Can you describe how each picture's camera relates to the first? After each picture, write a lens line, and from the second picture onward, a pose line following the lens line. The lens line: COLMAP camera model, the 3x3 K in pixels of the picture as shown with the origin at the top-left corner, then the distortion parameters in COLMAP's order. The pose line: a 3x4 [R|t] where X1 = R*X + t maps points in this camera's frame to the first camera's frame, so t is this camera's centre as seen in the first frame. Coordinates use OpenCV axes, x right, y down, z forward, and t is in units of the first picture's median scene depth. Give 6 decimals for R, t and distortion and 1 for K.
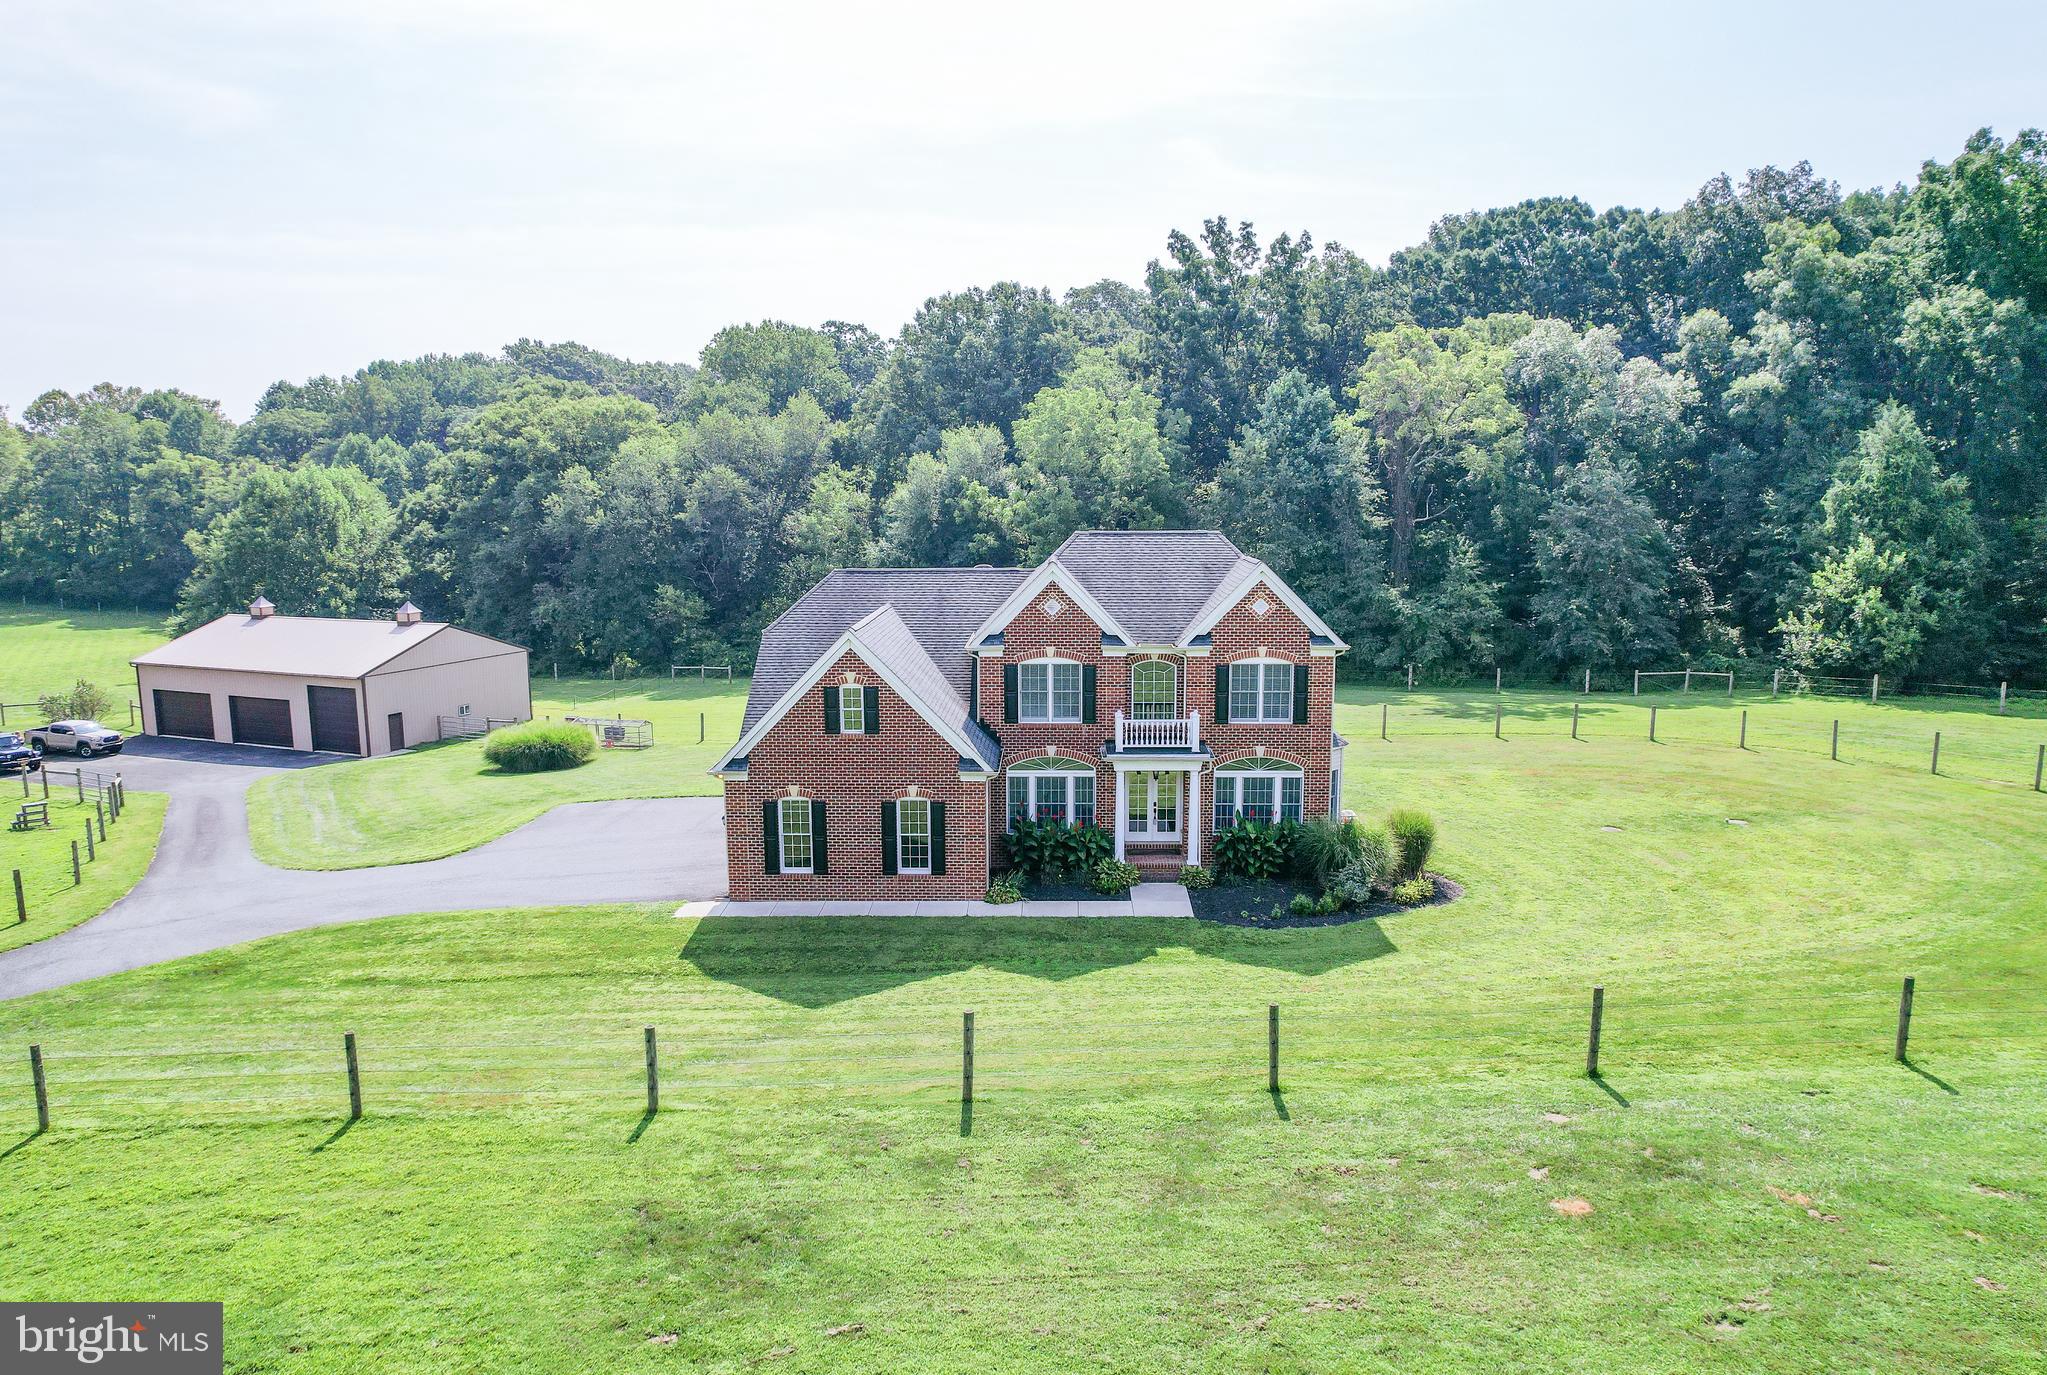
lens RADIAL K [[1331.9, 0, 1023.5], [0, 1331.9, 687.5], [0, 0, 1]] dist [-0.082570, 0.075881]
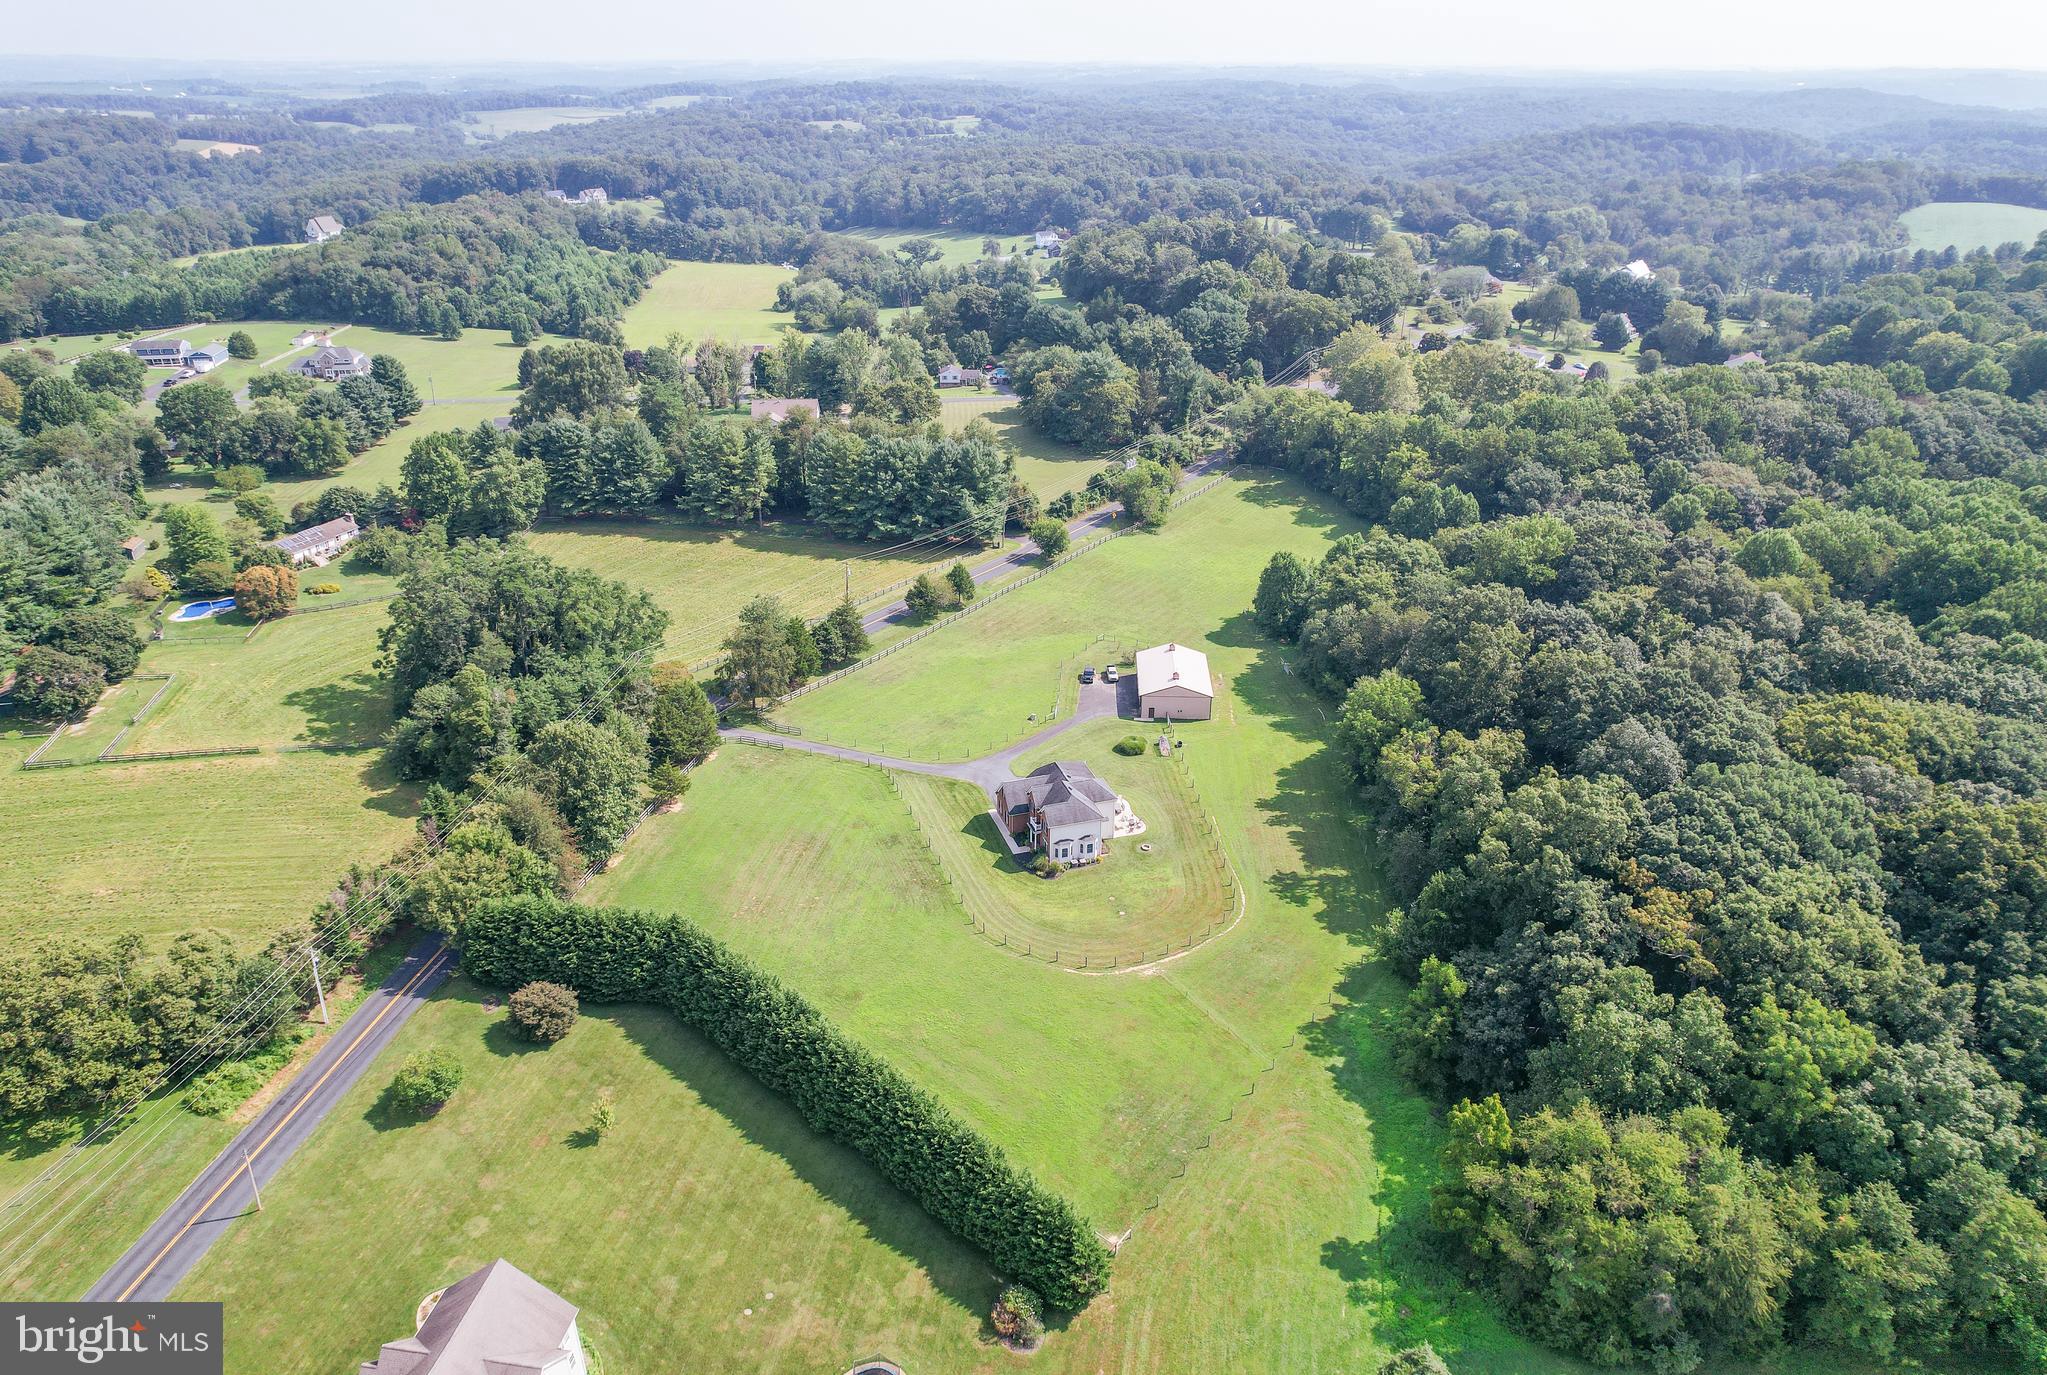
lens RADIAL K [[1331.9, 0, 1023.5], [0, 1331.9, 687.5], [0, 0, 1]] dist [-0.082570, 0.075881]
pose [[0.337751, 0.413385, -0.845599, 4.149365], [-0.144249, 0.910513, 0.387503, -2.397156], [0.930116, -0.008902, 0.367157, -0.945394]]
